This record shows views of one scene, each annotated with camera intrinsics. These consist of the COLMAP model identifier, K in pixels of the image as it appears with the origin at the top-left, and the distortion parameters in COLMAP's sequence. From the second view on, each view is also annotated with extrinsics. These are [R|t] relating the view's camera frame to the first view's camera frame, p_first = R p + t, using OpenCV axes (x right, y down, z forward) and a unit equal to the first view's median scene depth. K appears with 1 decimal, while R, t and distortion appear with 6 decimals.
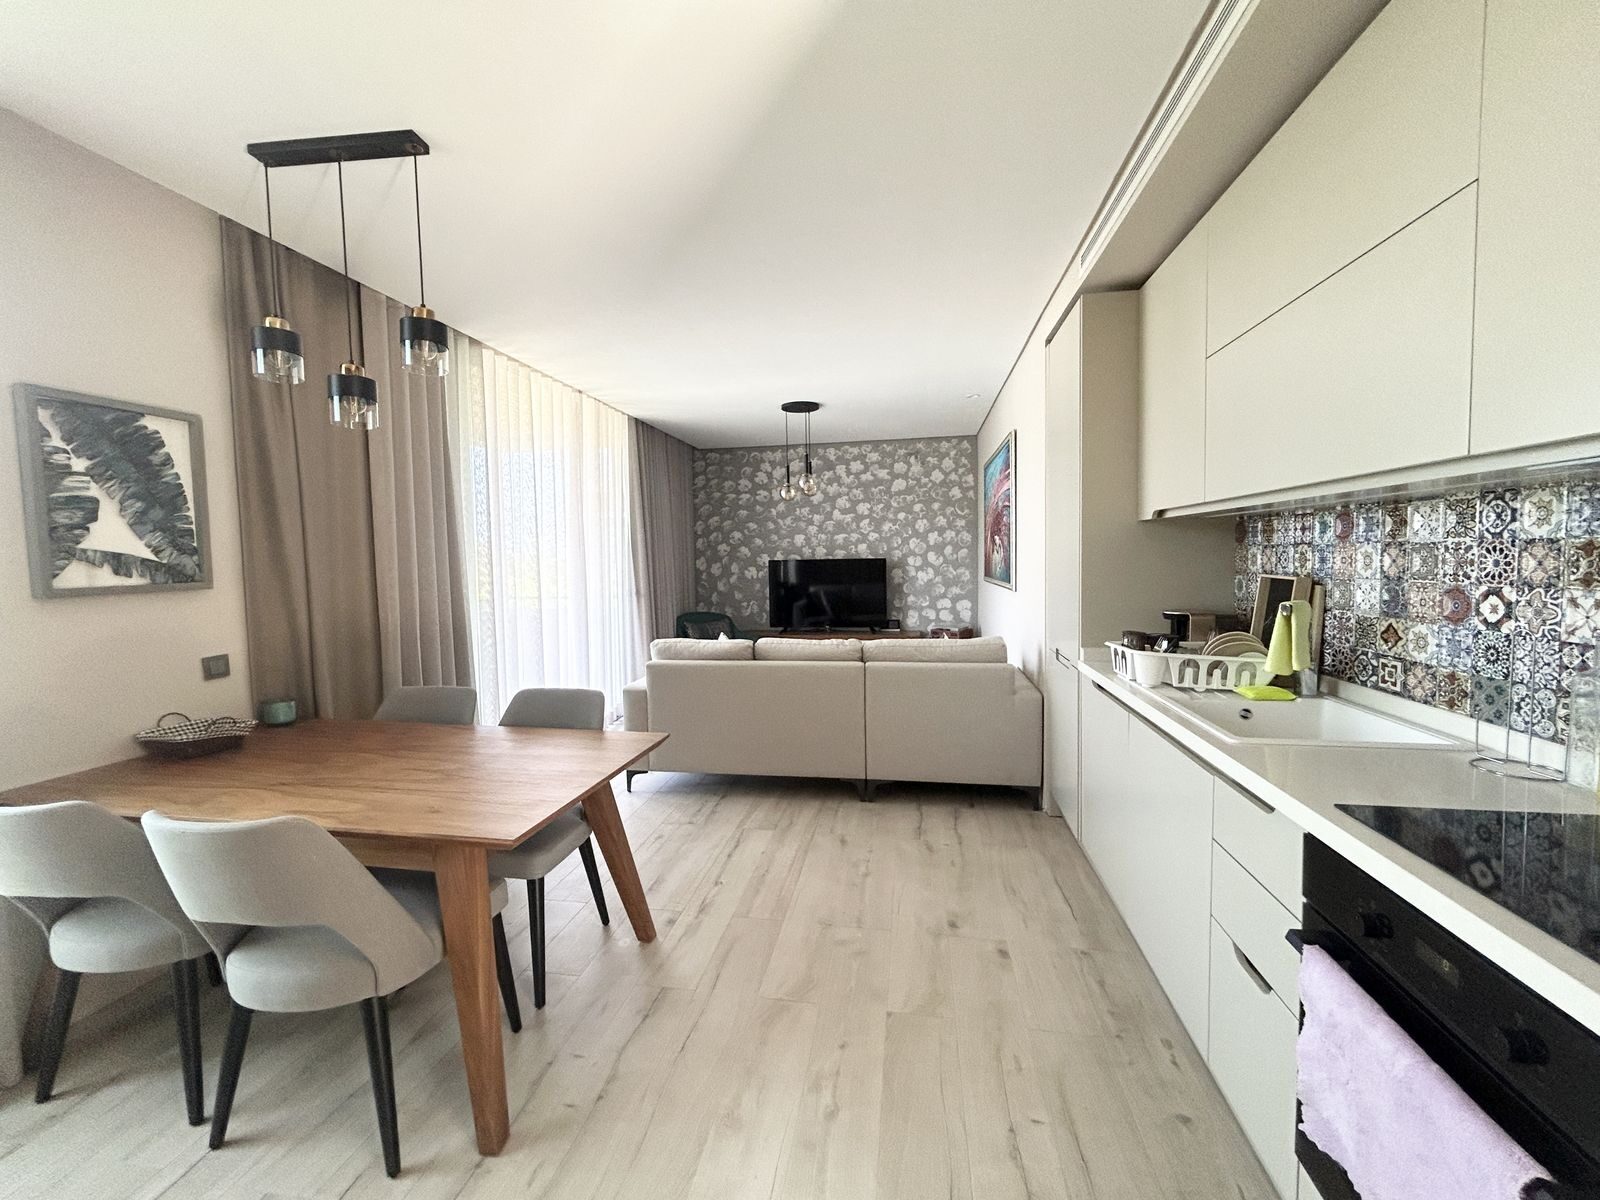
lens RADIAL K [[648.3, 0, 799.1], [0, 648.3, 597.9], [0, 0, 1]] dist [-0.005453, -0.000215]
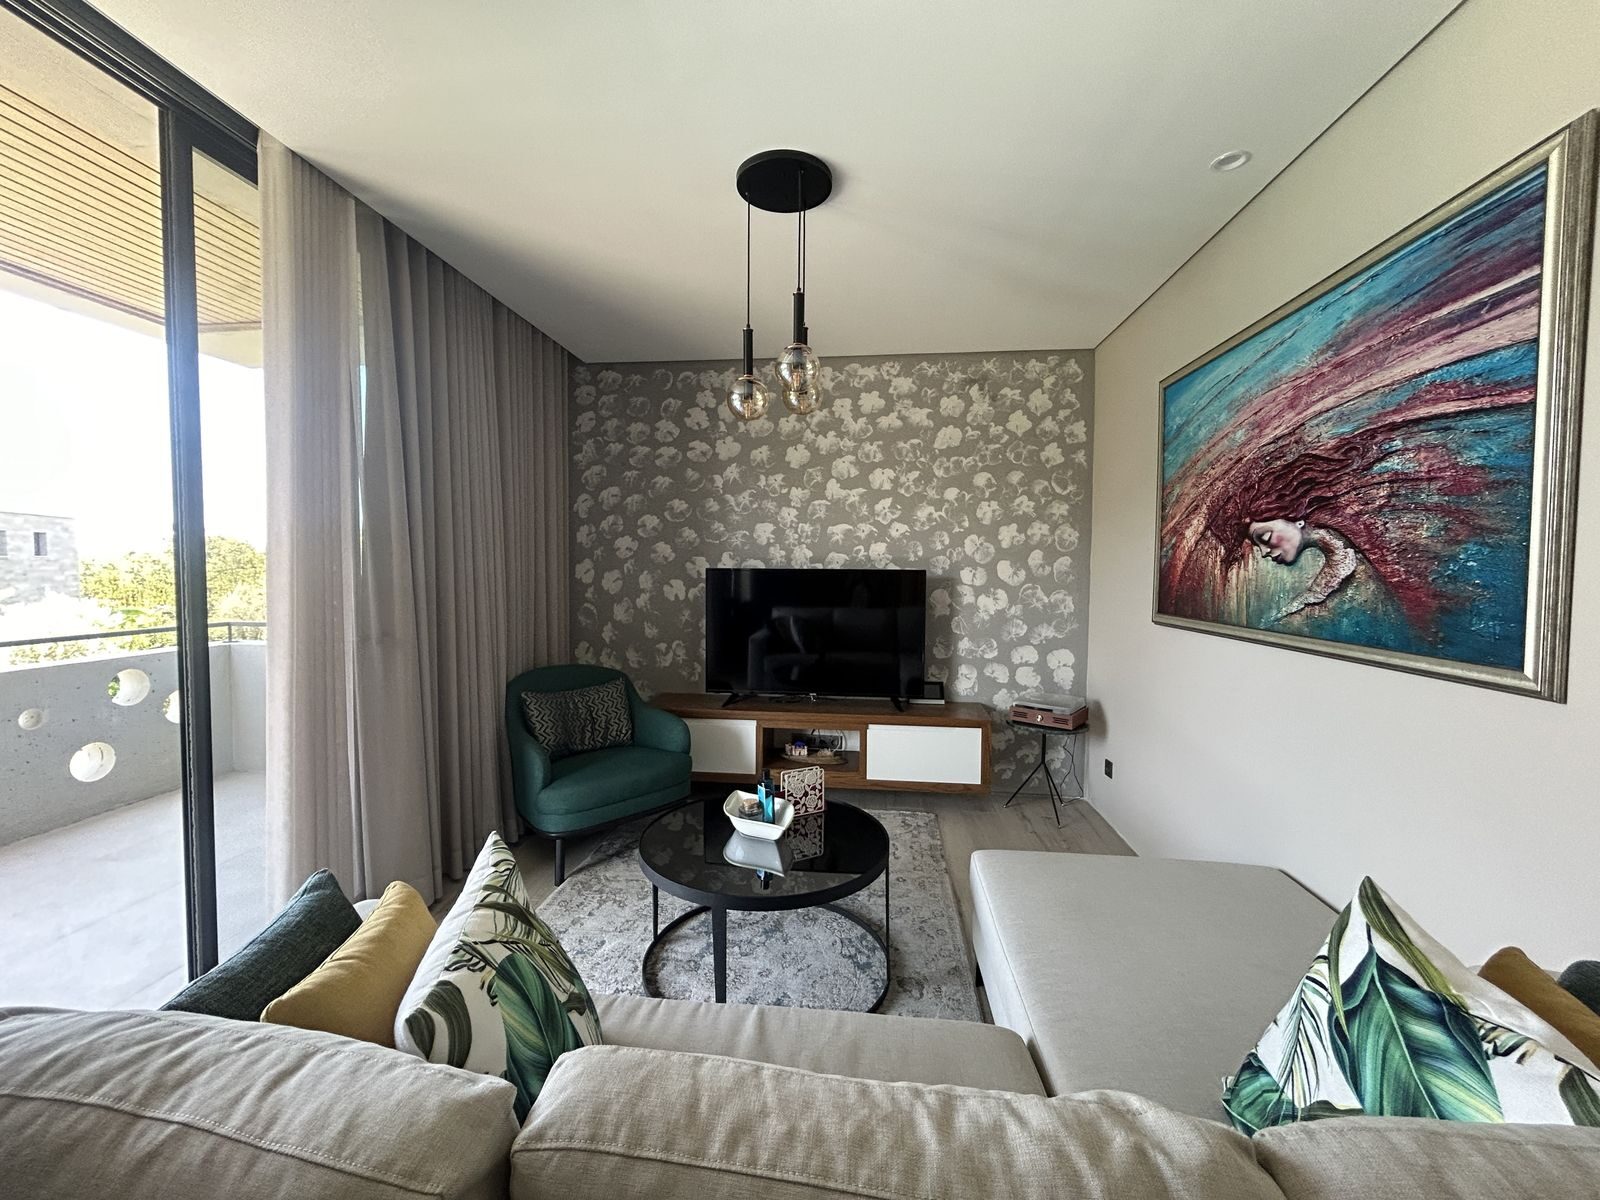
lens RADIAL K [[648.3, 0, 796.9], [0, 648.3, 598.9], [0, 0, 1]] dist [-0.005453, -0.000215]
pose [[0.997155, 0.022987, 0.071788, -0.010133], [-0.021848, 0.999623, -0.016603, -0.025081], [-0.072143, 0.014988, 0.997282, 0.456983]]
